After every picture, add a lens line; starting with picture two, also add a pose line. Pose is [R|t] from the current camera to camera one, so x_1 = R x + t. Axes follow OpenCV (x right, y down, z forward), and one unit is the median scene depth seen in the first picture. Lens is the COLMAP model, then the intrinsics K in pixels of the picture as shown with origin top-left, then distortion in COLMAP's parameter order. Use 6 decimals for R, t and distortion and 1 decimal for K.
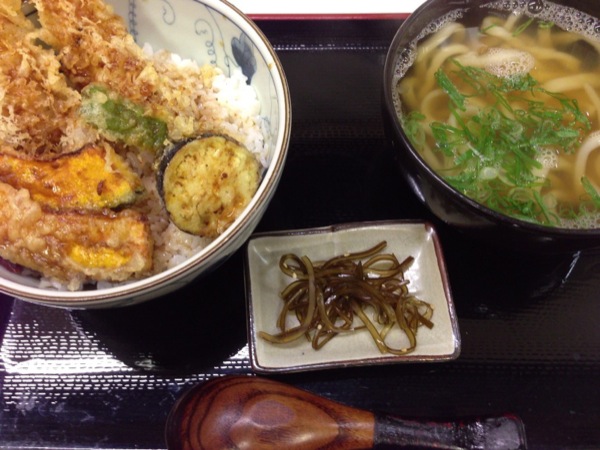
lens RADIAL K [[517.2, 0, 300.0], [0, 517.2, 225.0], [0, 0, 1]] dist [0.063791, -0.163383]
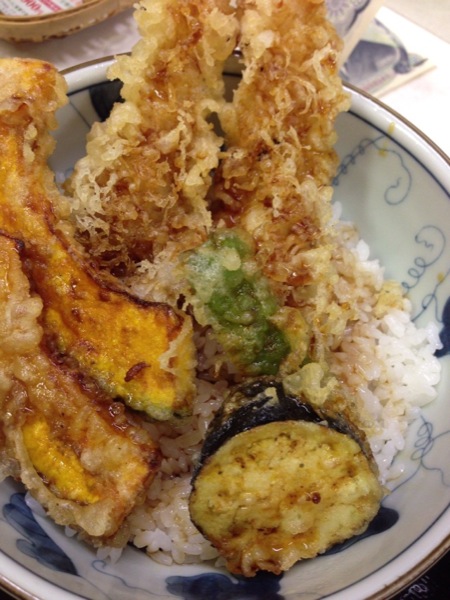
lens RADIAL K [[517.2, 0, 225.0], [0, 517.2, 300.0], [0, 0, 1]] dist [0.063791, -0.163383]
pose [[0.758002, 0.609864, -0.231298, -0.208900], [-0.628744, 0.777543, -0.010348, -0.182760], [0.173533, 0.153271, 0.972828, 0.411951]]
